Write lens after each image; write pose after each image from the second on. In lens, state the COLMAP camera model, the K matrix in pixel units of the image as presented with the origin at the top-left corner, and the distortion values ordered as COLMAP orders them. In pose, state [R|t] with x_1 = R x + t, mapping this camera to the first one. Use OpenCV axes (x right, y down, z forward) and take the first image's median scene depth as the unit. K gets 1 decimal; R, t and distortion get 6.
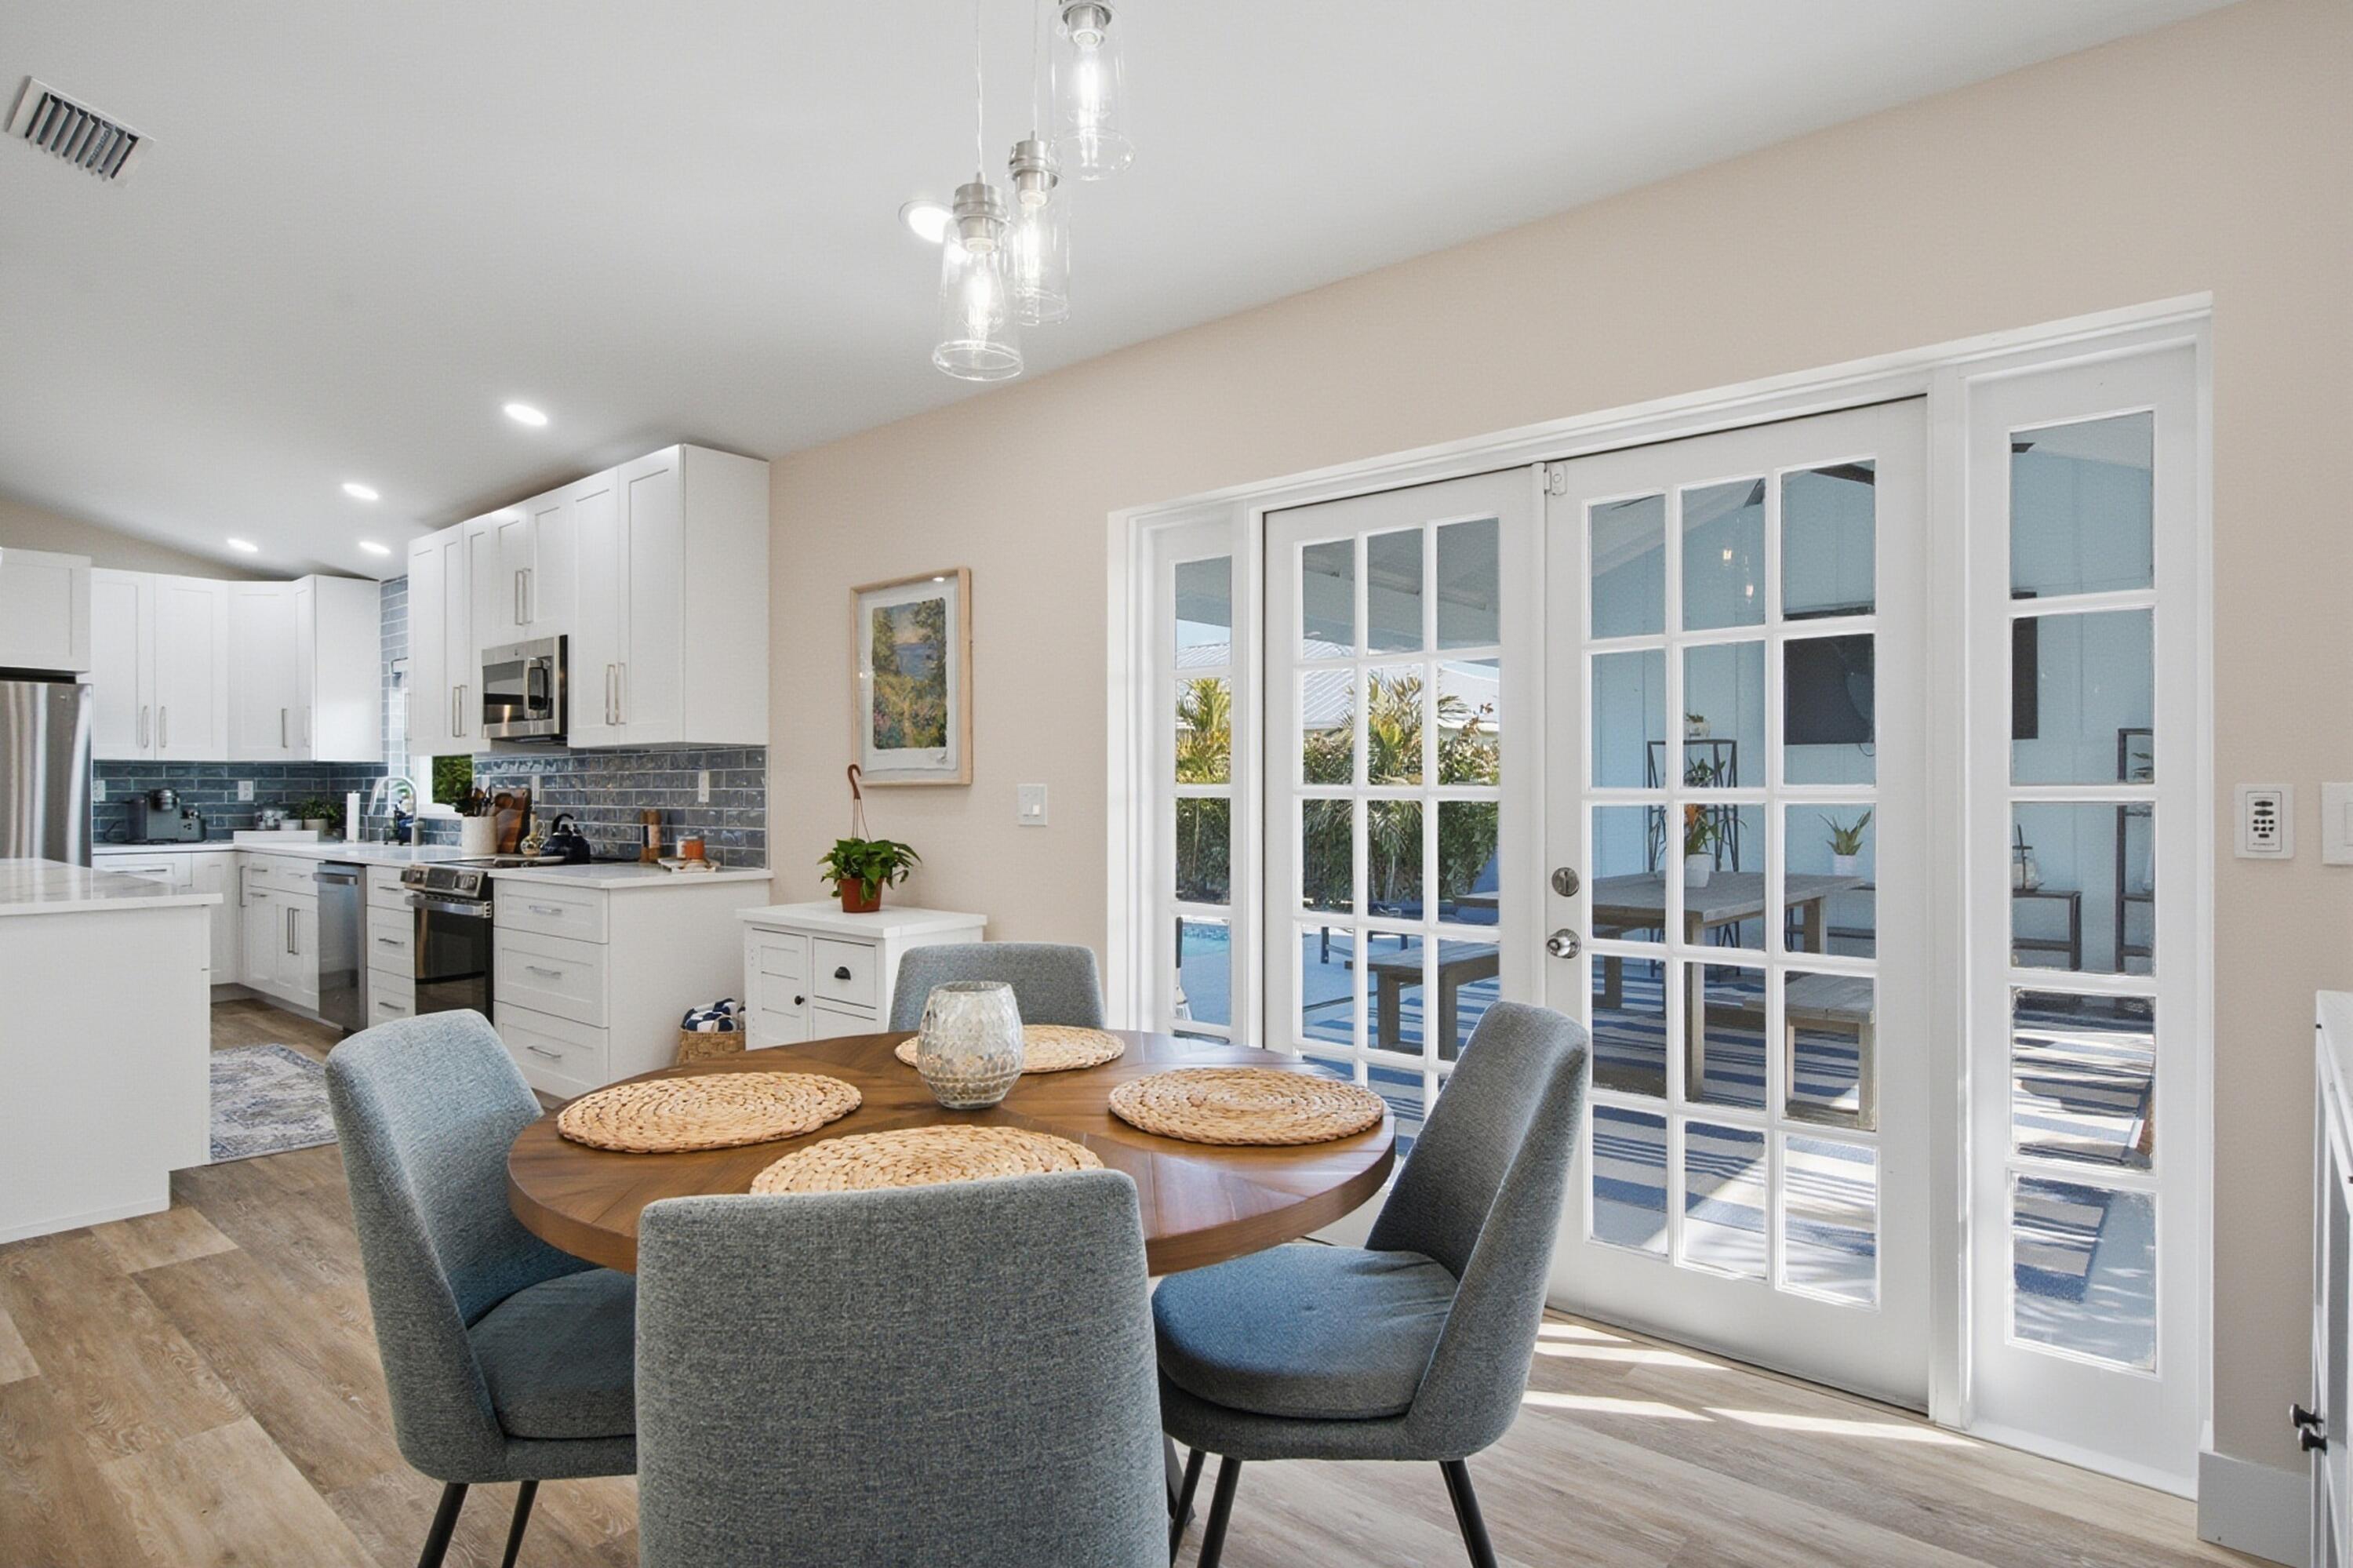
lens RADIAL K [[1240.1, 0, 1175.7], [0, 1240.1, 787.3], [0, 0, 1]] dist [0.005617, -0.002525]
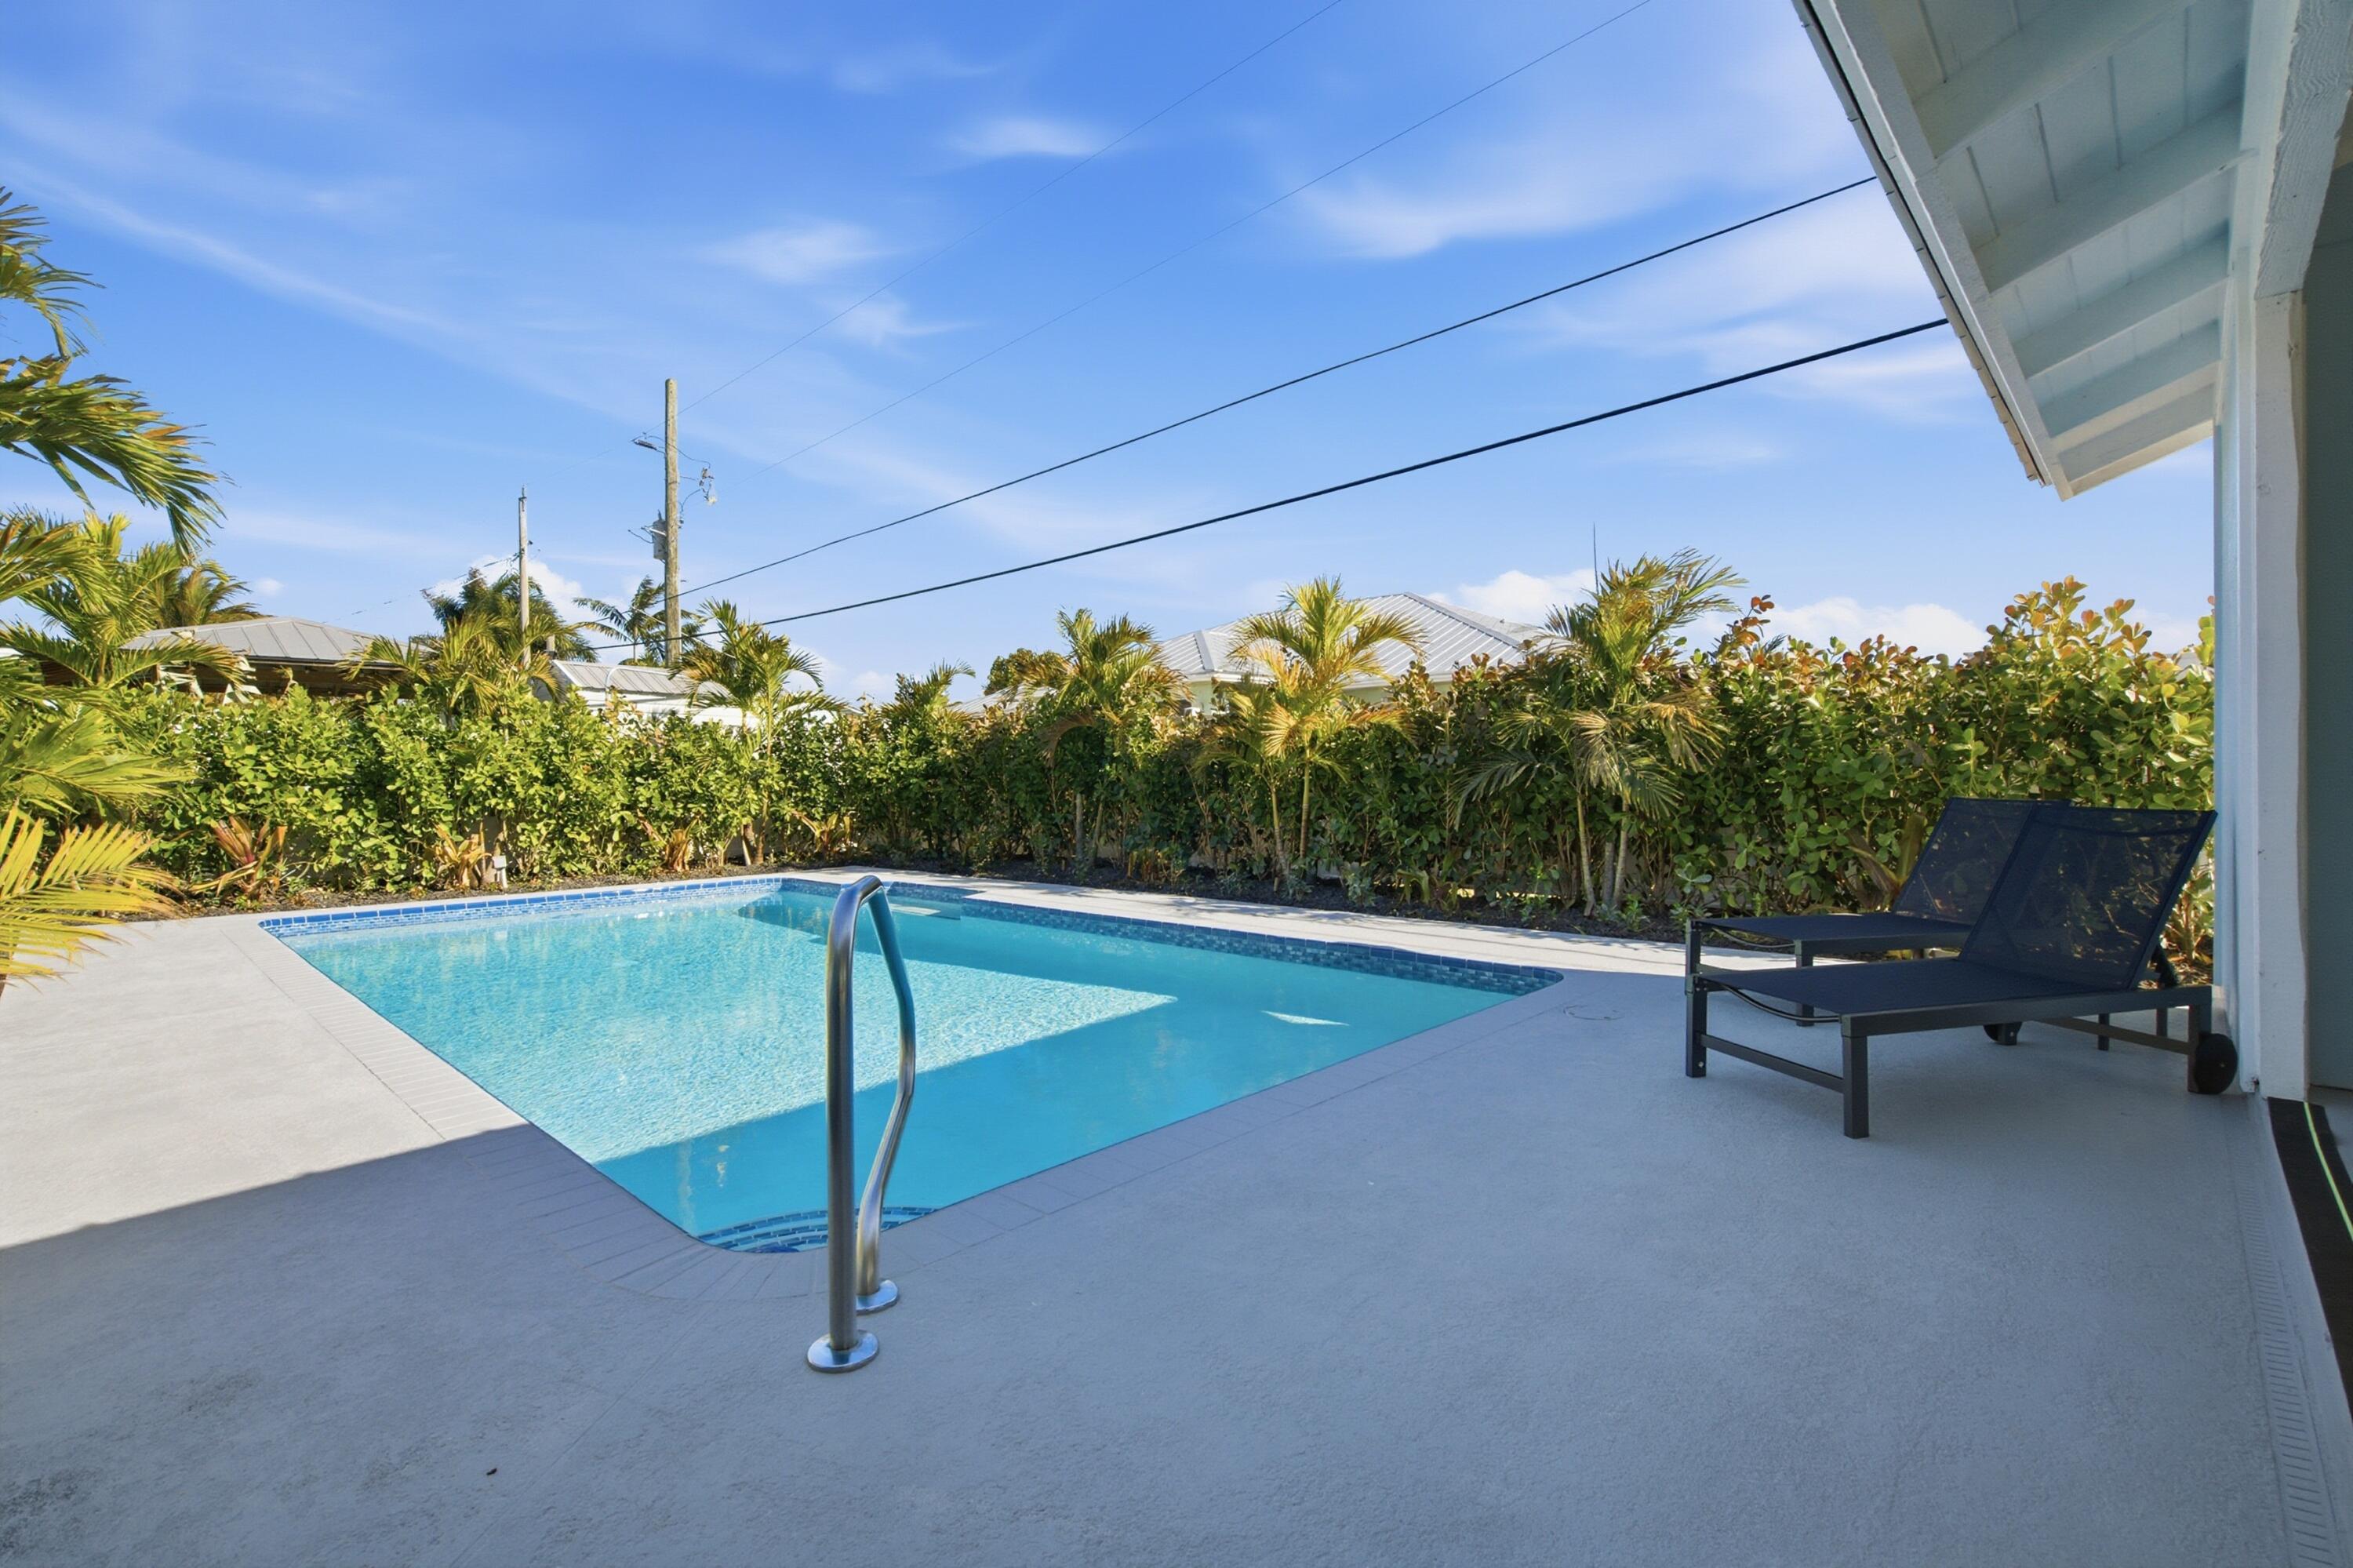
lens RADIAL K [[1060.3, 0, 1177.0], [0, 1060.3, 783.7], [0, 0, 1]] dist [0.004247, -0.003060]
pose [[0.998649, -0.006364, -0.051576, -0.071125], [0.006970, 0.999909, 0.011578, 0.055159], [0.051497, -0.011922, 0.998602, 1.025310]]
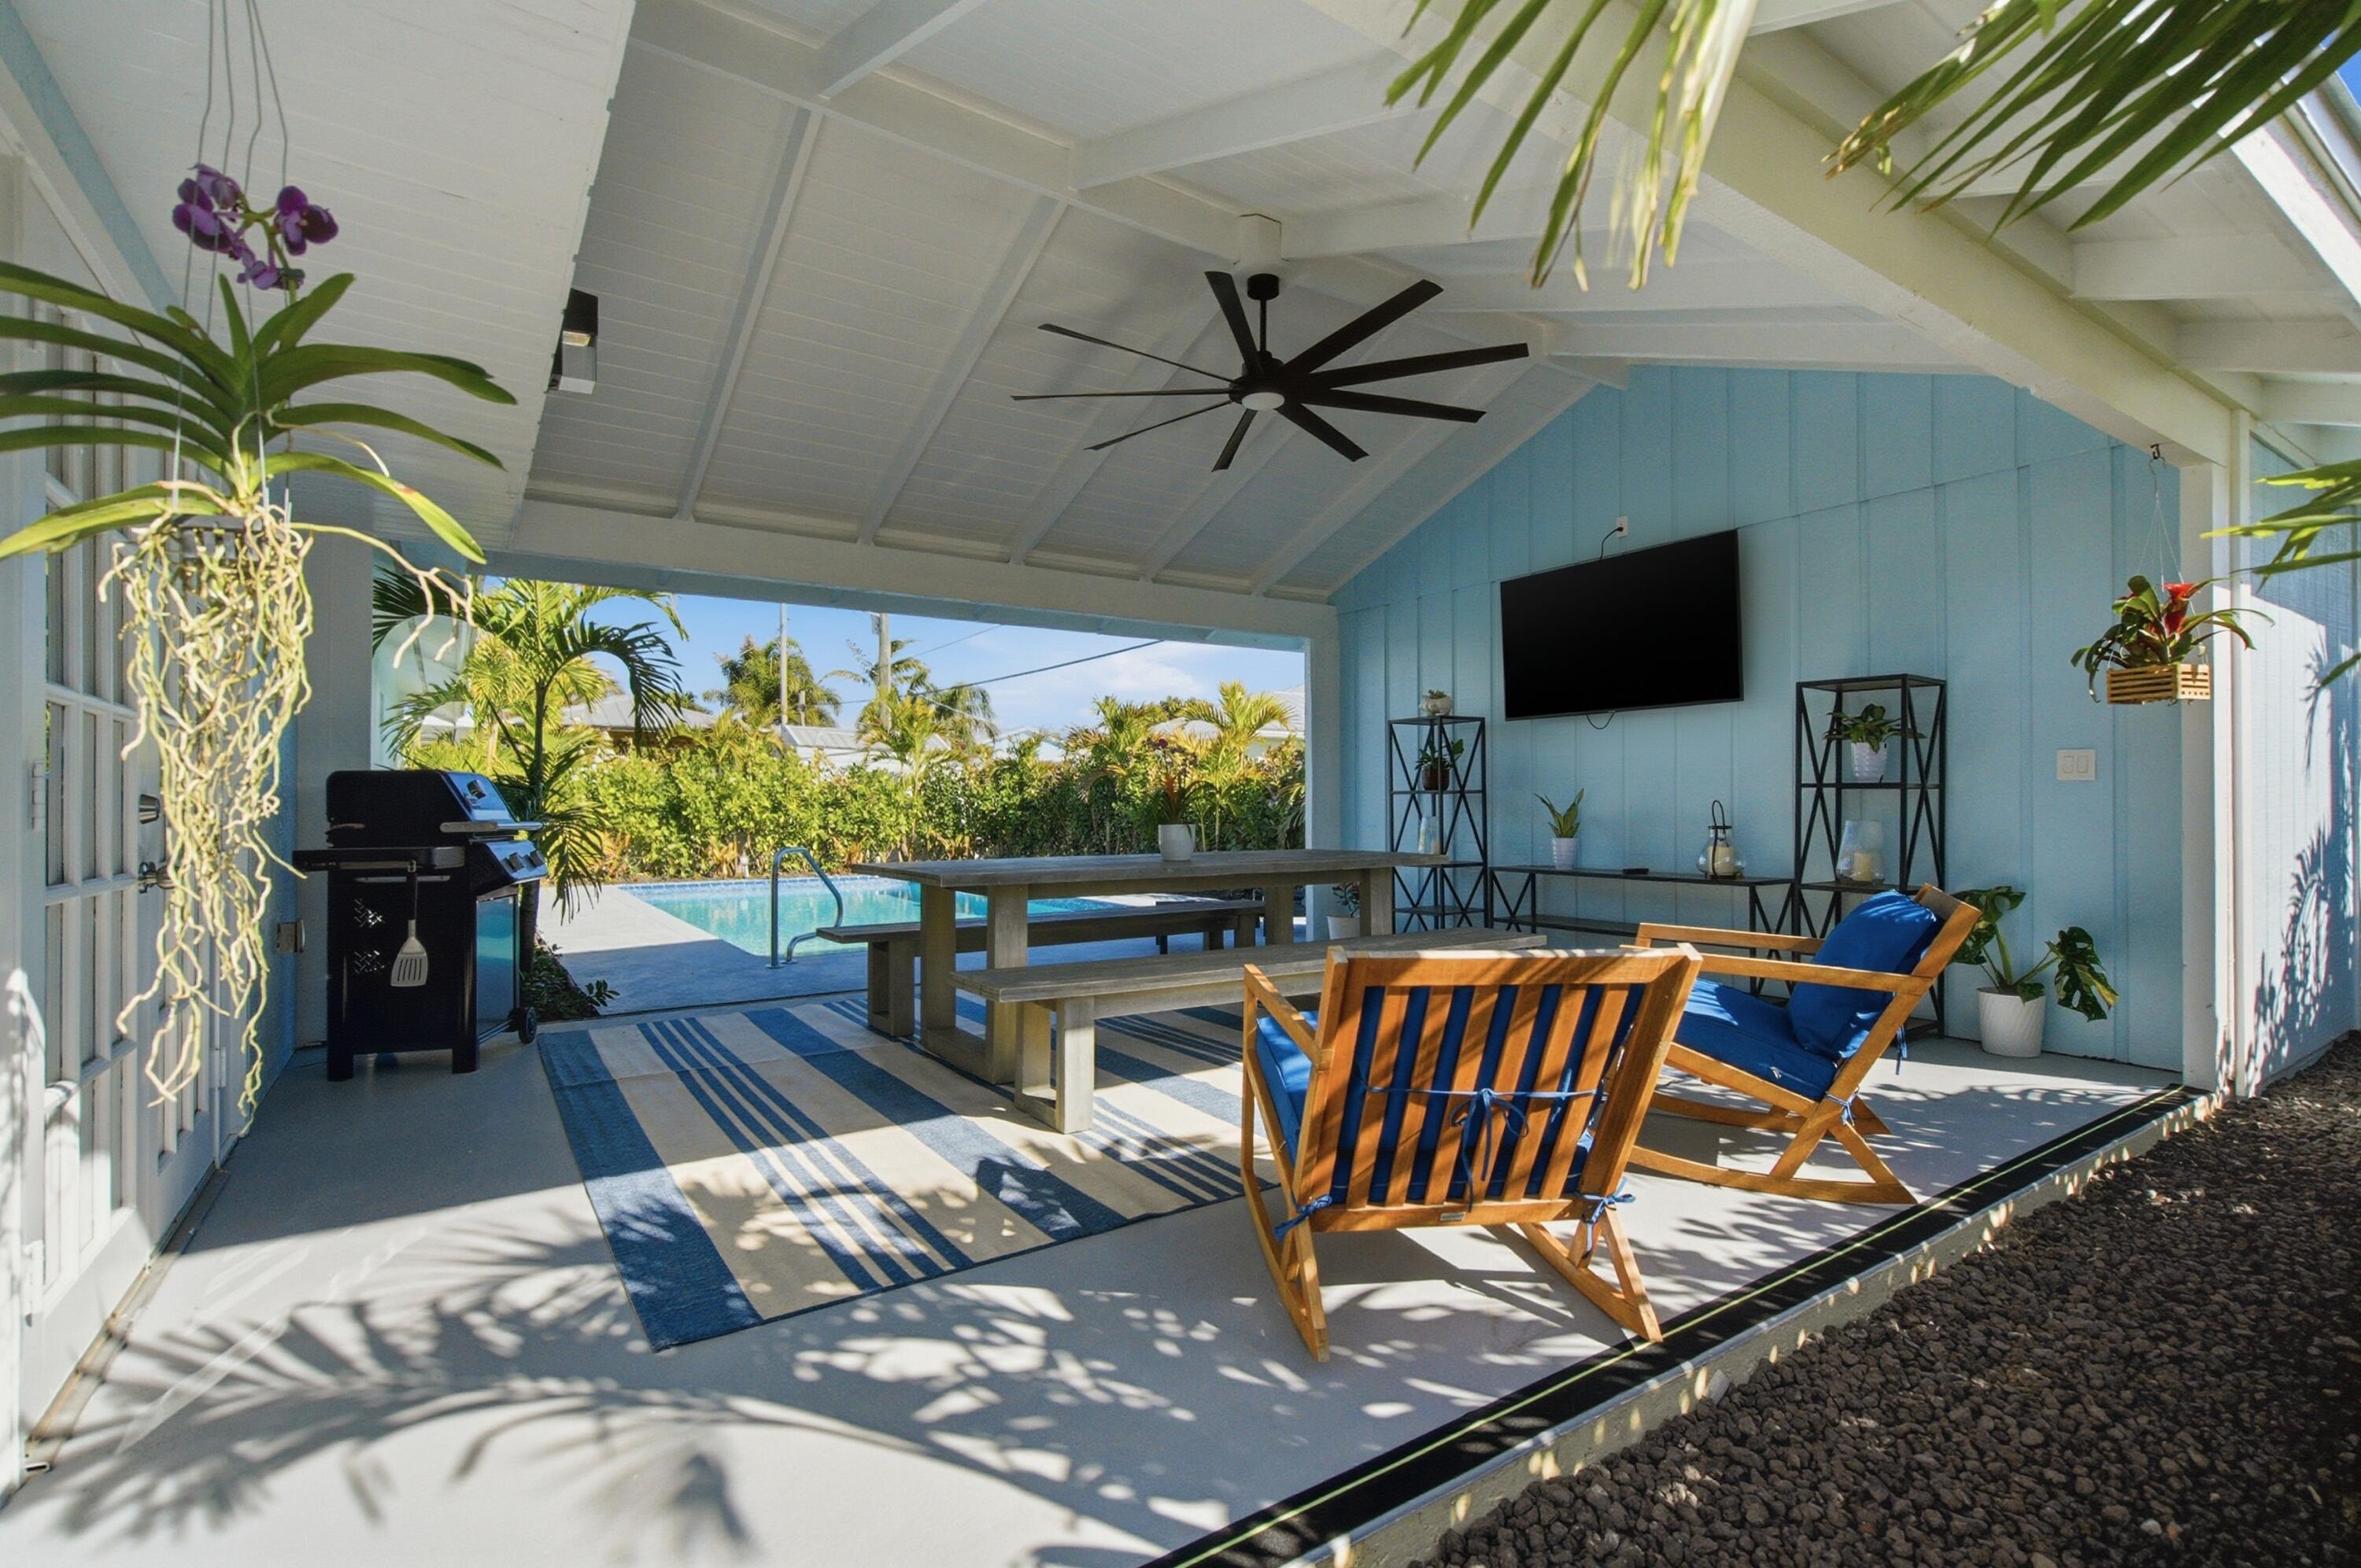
lens RADIAL K [[1063.7, 0, 1168.8], [0, 1063.7, 803.6], [0, 0, 1]] dist [0.004247, -0.003060]
pose [[0.964400, 0.001432, -0.264445, 0.614874], [-0.000726, 0.999996, 0.002767, 0.036604], [0.264448, -0.002477, 0.964397, 0.222450]]
